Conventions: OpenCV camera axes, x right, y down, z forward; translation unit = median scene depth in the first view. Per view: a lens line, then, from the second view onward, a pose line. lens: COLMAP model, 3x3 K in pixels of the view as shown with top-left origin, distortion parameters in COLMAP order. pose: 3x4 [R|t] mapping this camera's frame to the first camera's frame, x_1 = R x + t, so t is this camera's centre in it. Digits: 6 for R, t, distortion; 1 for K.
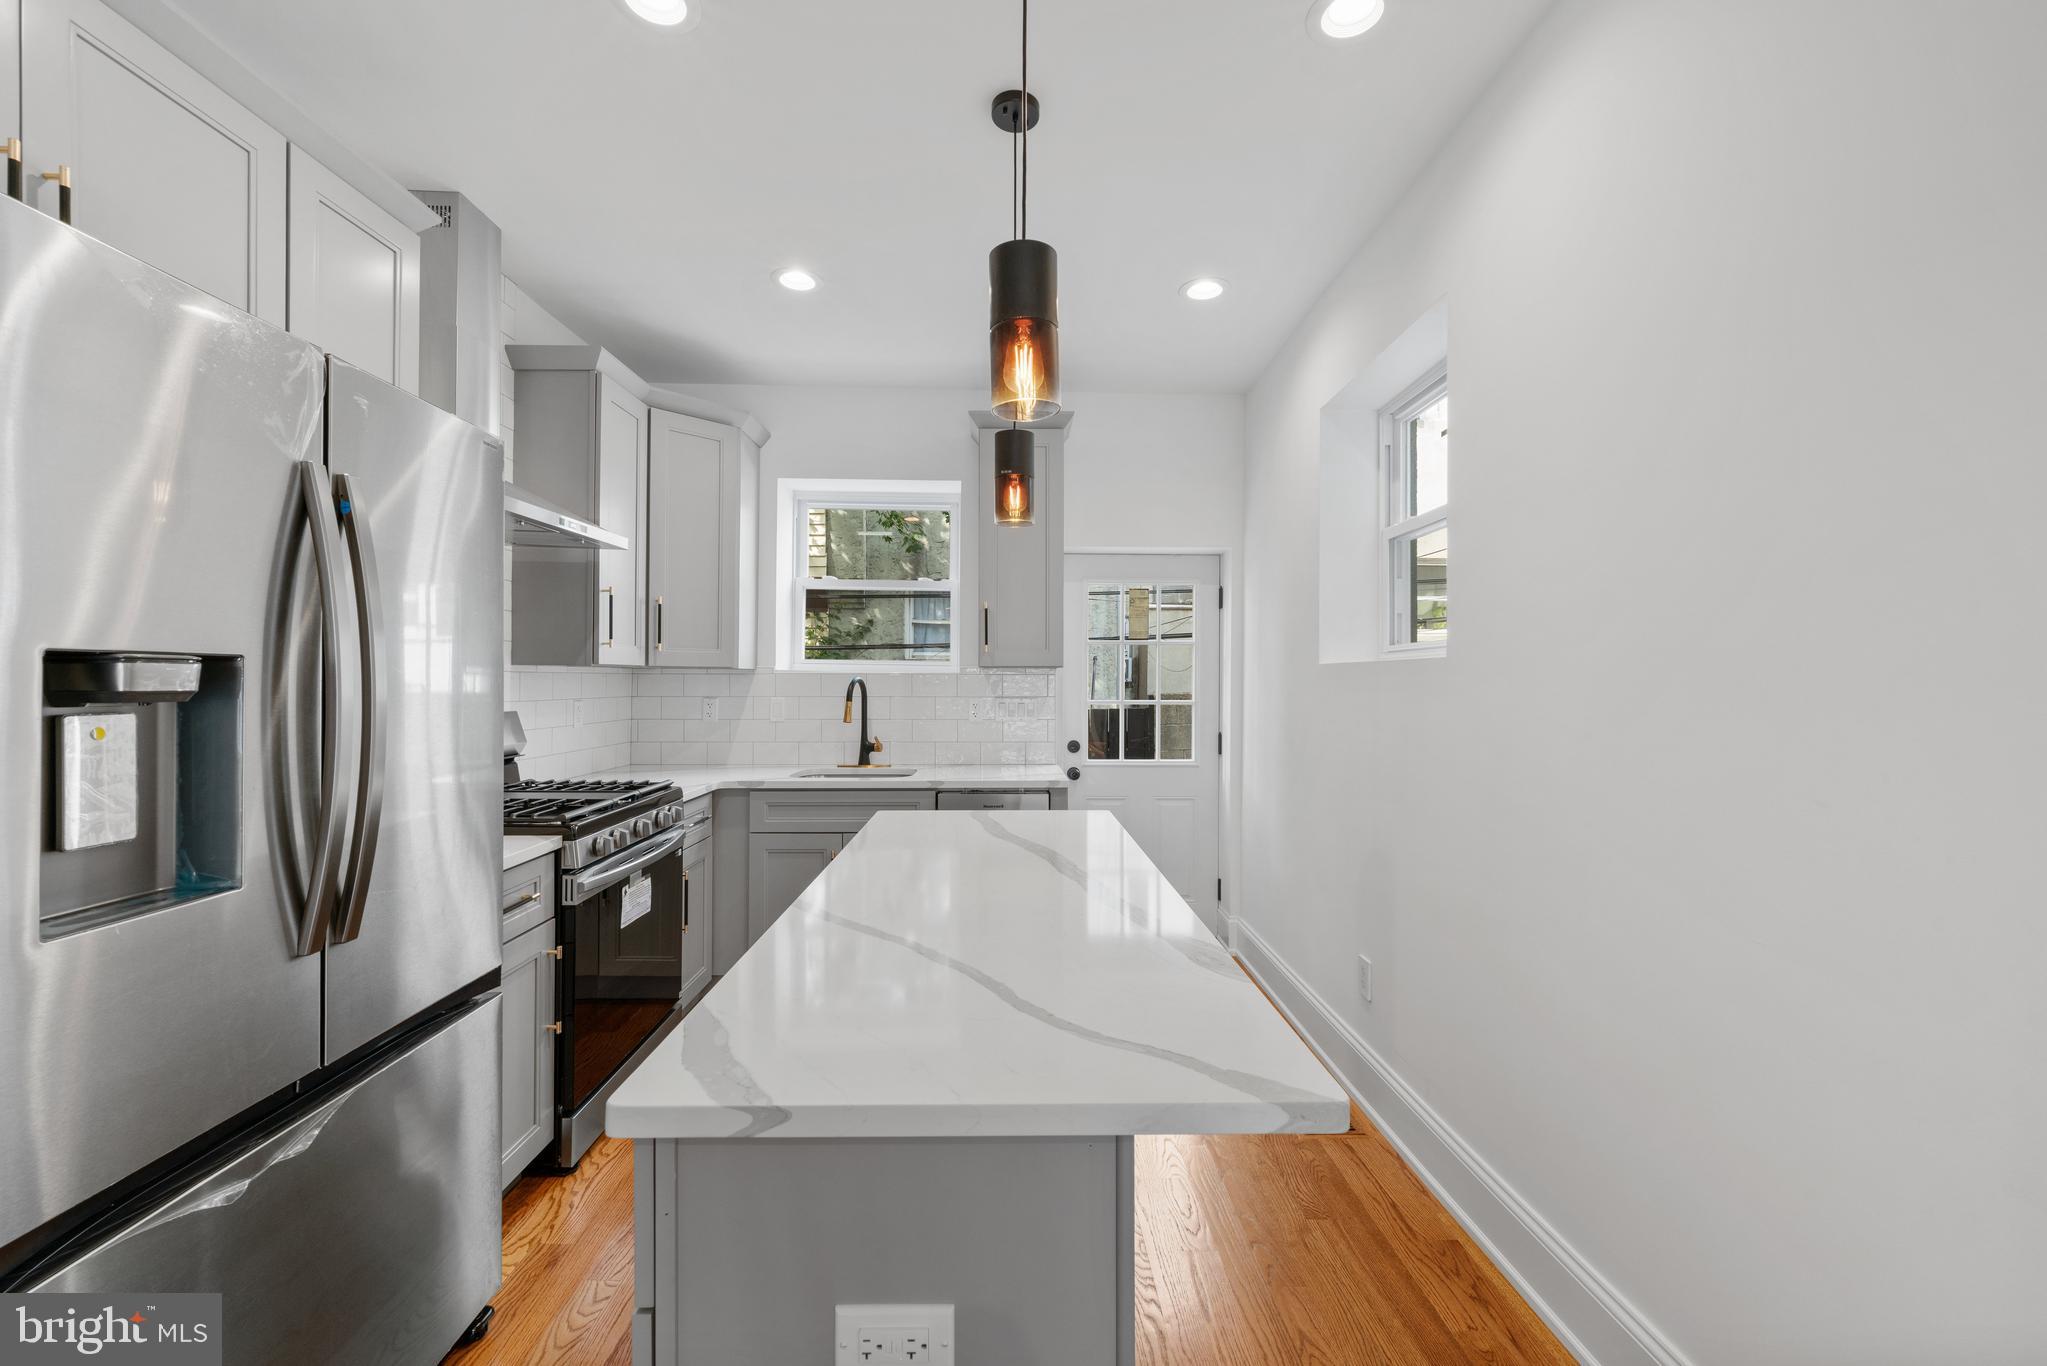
lens RADIAL K [[834.8, 0, 1015.9], [0, 834.8, 678.2], [0, 0, 1]] dist [0.001167, -0.000628]
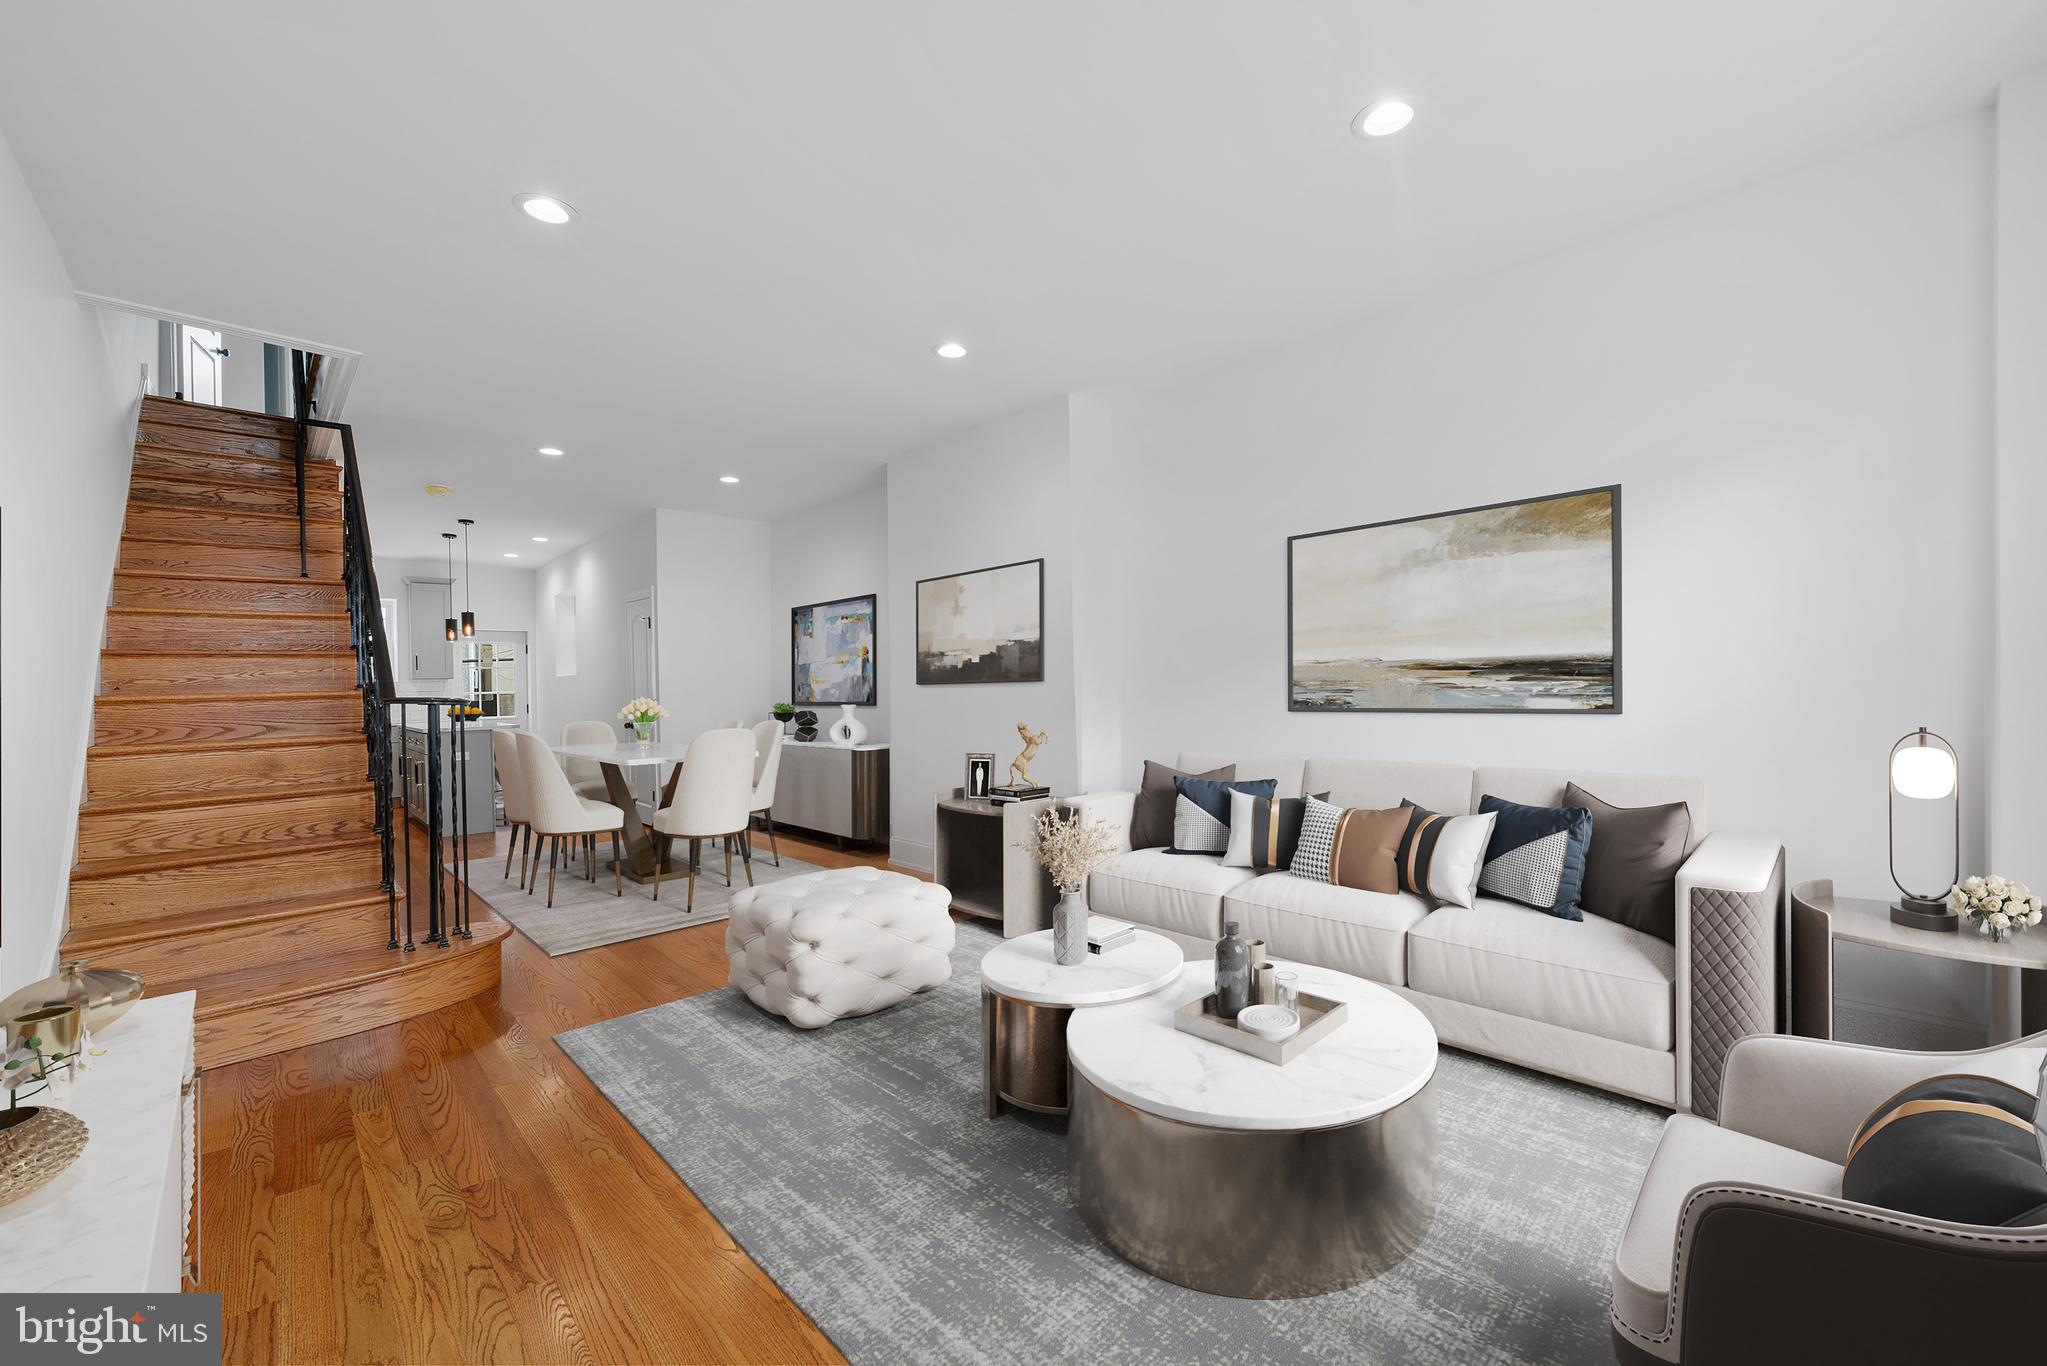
lens RADIAL K [[834.8, 0, 1020.9], [0, 834.8, 688.3], [0, 0, 1]] dist [0.001167, -0.000628]
pose [[0.746464, -0.017573, 0.665194, -0.380936], [0.014464, 0.999844, 0.010182, 0.020335], [-0.665269, 0.002021, 0.746601, -2.251991]]
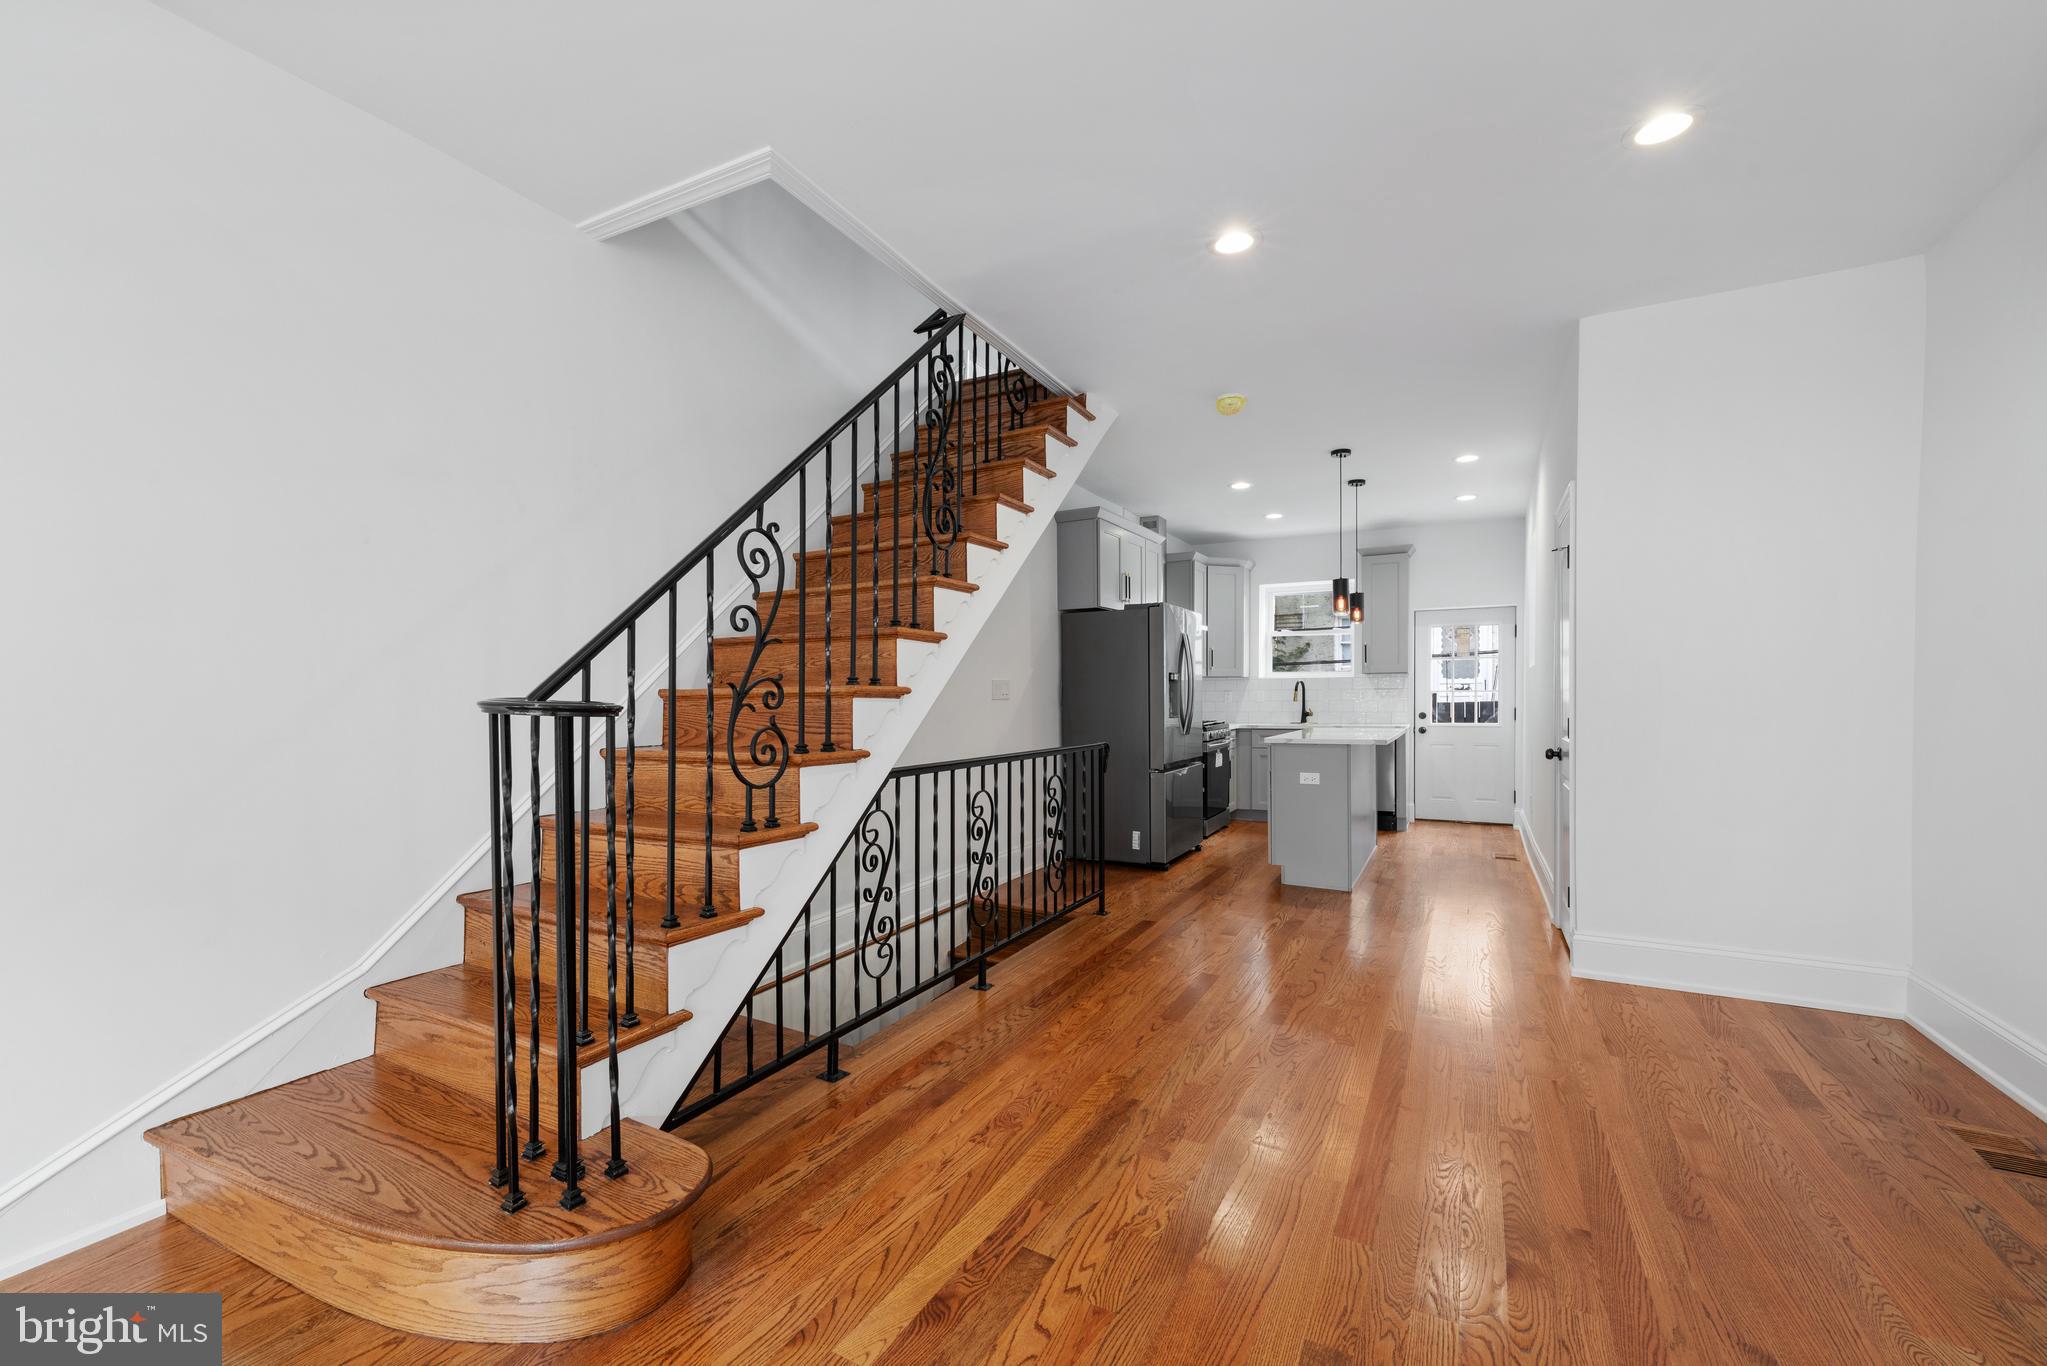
lens RADIAL K [[834.8, 0, 1004.3], [0, 834.8, 714.1], [0, 0, 1]] dist [0.001167, -0.000628]
pose [[0.865738, 0.000488, -0.500497, 0.242193], [0.011847, 0.999699, 0.021468, 0.035133], [0.500357, -0.024516, 0.865472, -1.332515]]
